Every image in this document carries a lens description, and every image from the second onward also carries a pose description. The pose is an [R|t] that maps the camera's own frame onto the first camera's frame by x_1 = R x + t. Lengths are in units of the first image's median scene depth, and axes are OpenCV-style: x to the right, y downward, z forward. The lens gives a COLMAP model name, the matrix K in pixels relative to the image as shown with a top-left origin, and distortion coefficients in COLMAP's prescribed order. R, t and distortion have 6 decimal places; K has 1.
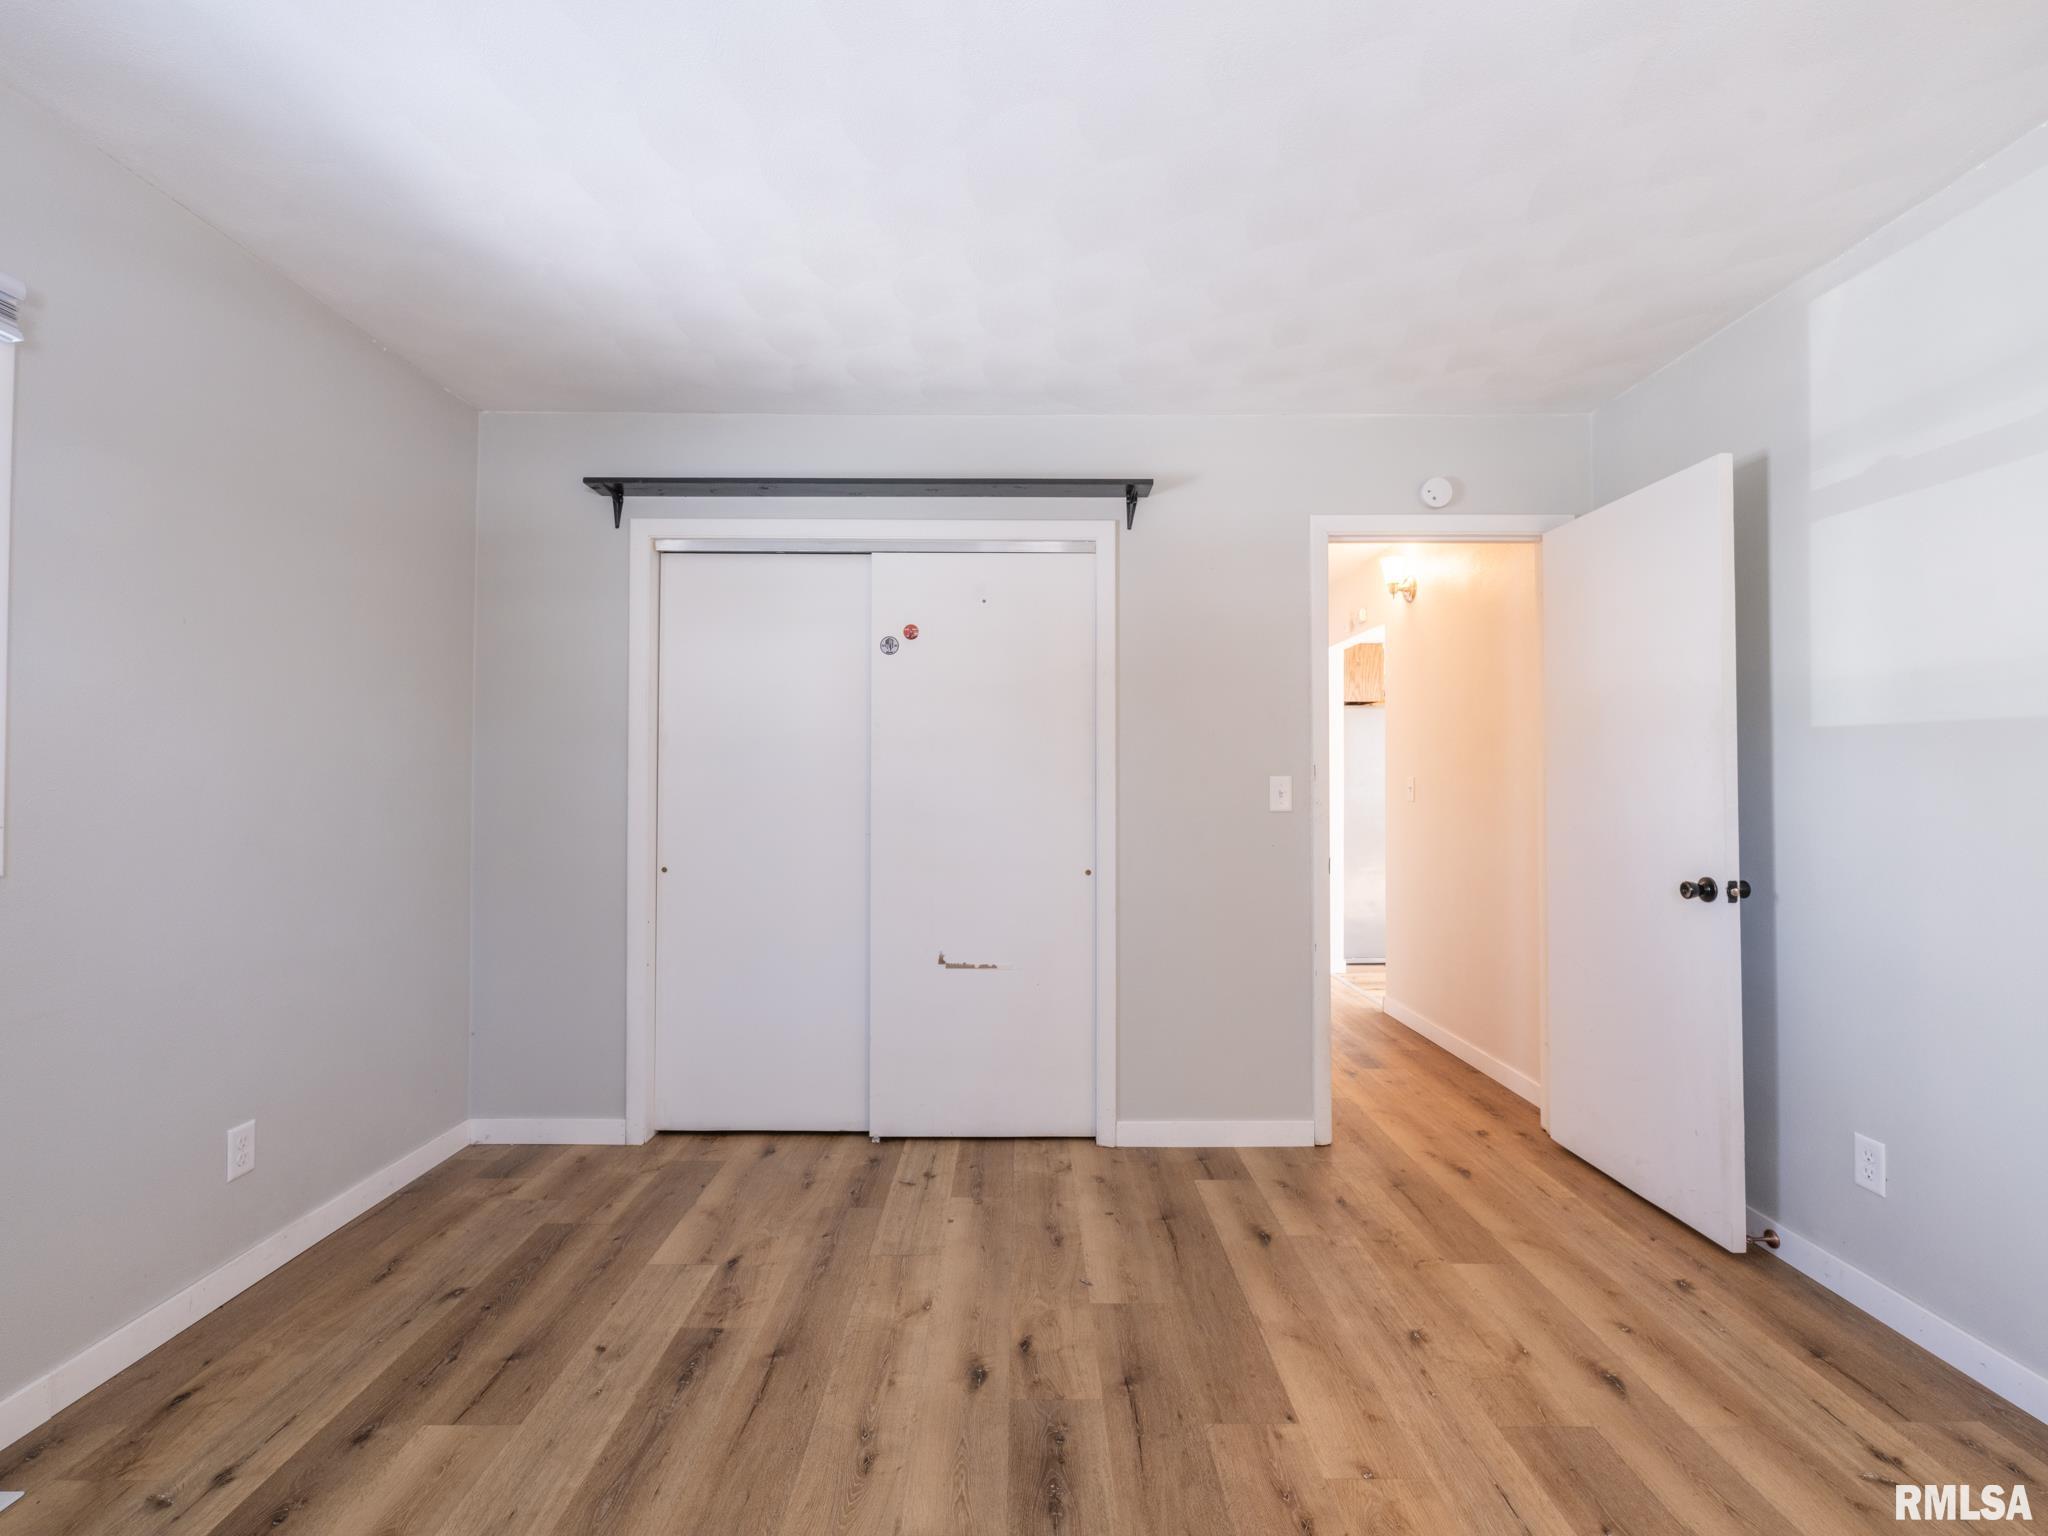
lens RADIAL K [[946.8, 0, 1026.0], [0, 946.8, 804.5], [0, 0, 1]] dist [-0.005722, 0.002828]
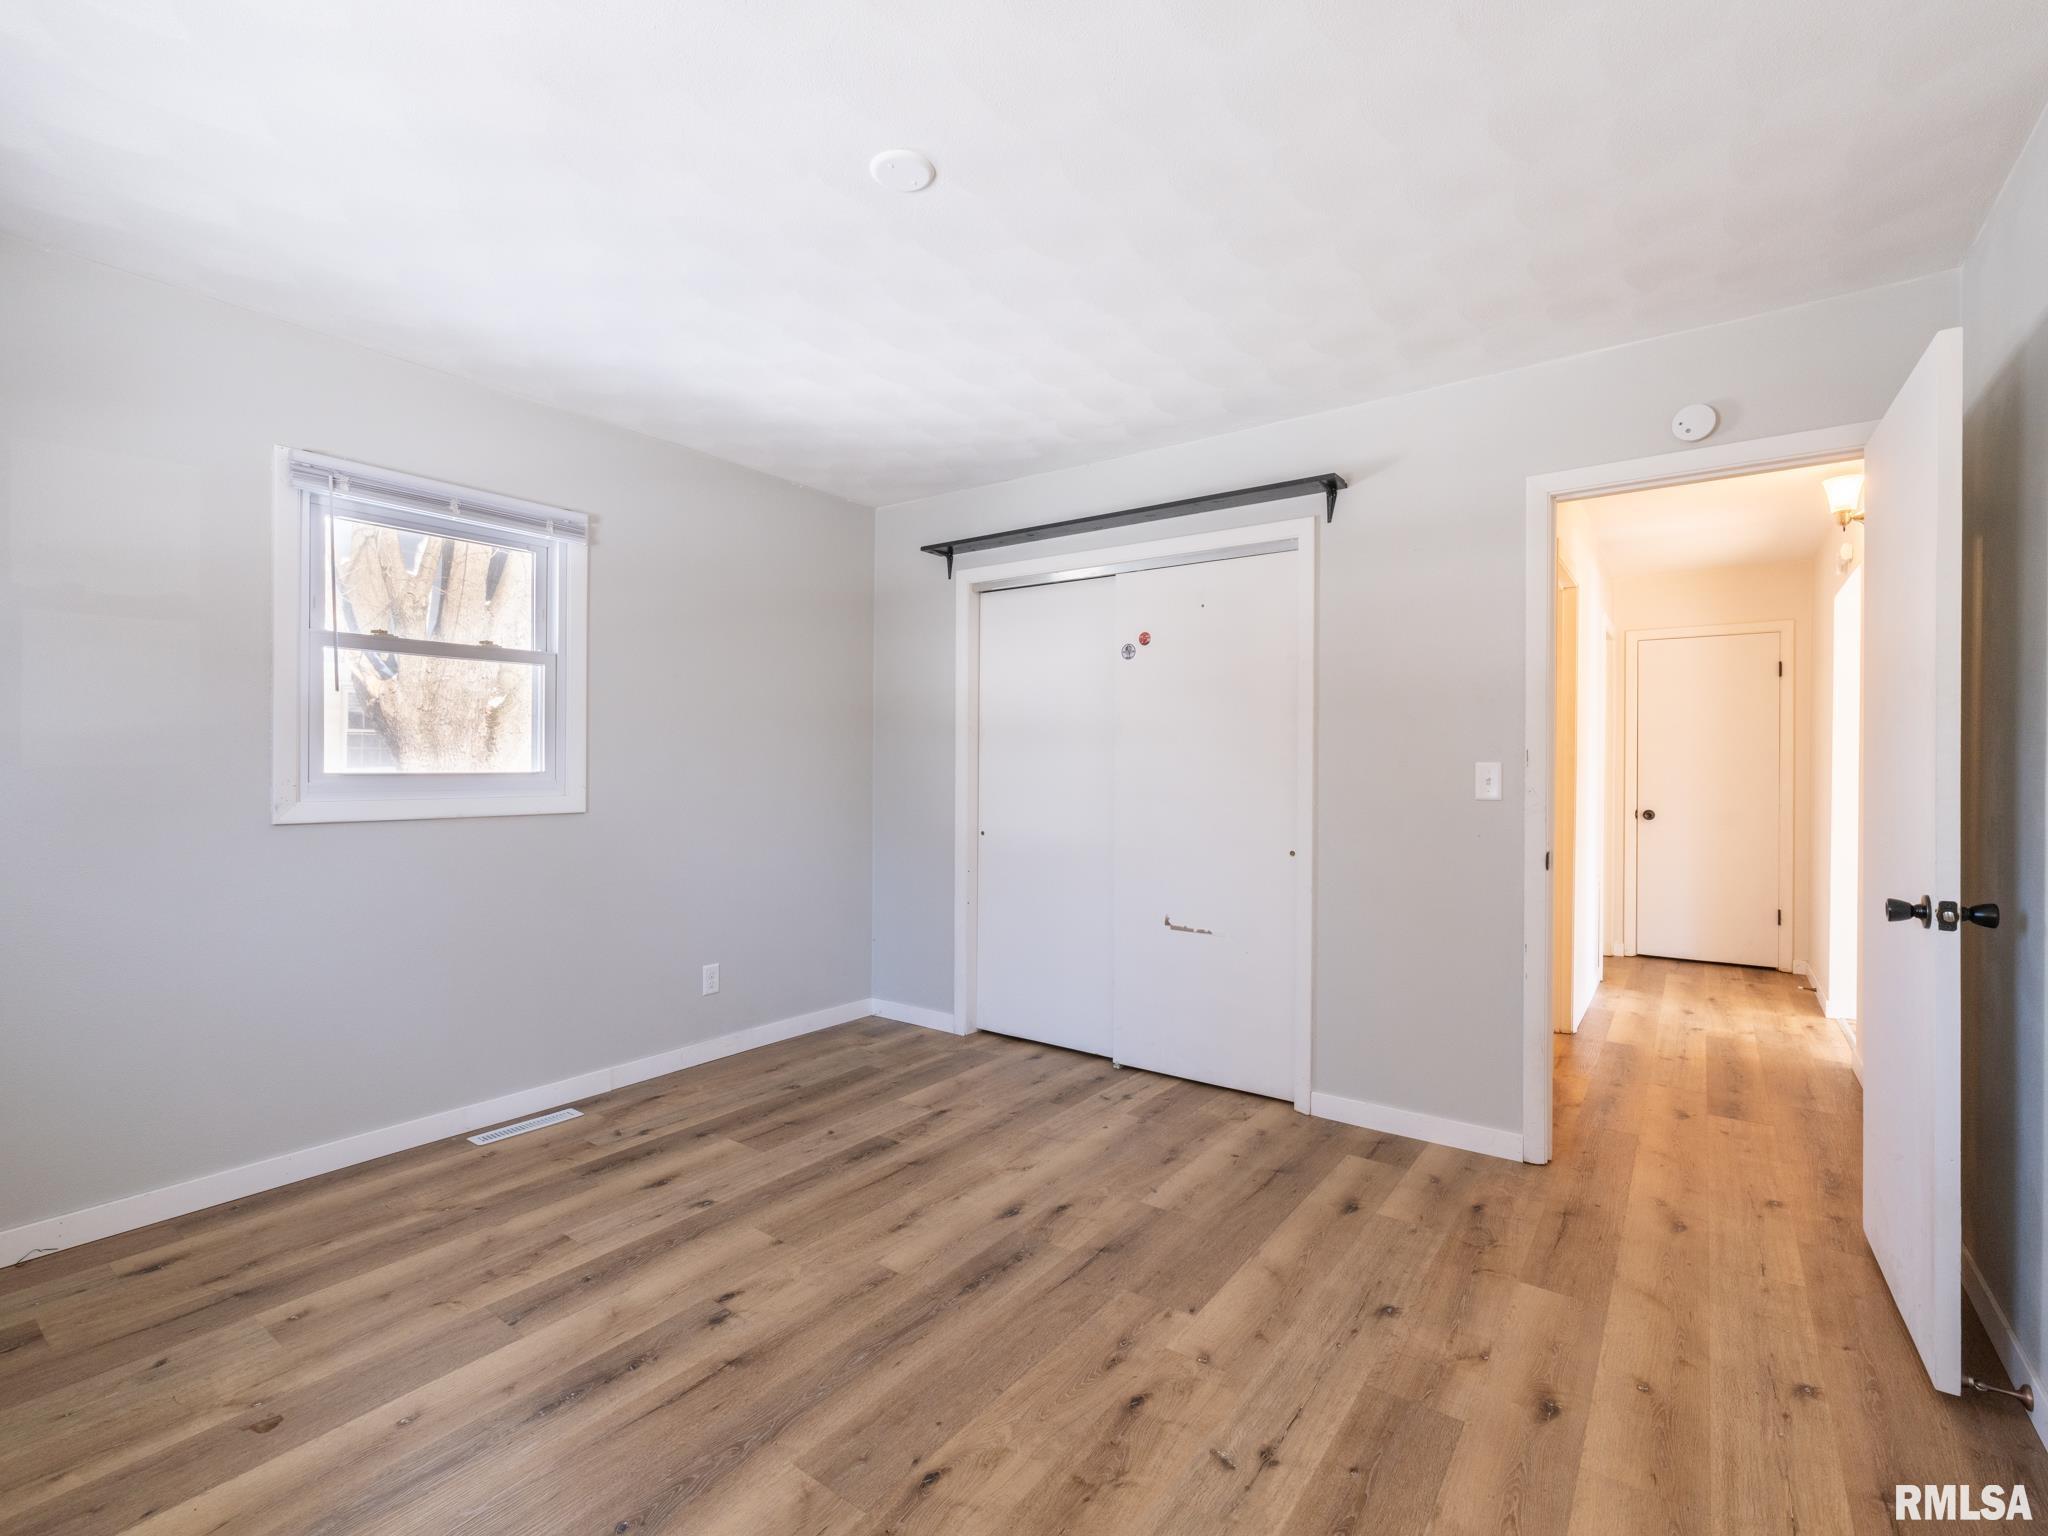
lens RADIAL K [[946.8, 0, 1007.3], [0, 946.8, 813.7], [0, 0, 1]] dist [-0.005722, 0.002828]
pose [[0.799277, 0.032638, -0.600076, 0.537648], [-0.019124, 0.999400, 0.028885, 0.004090], [0.600658, -0.011611, 0.799422, -0.044799]]
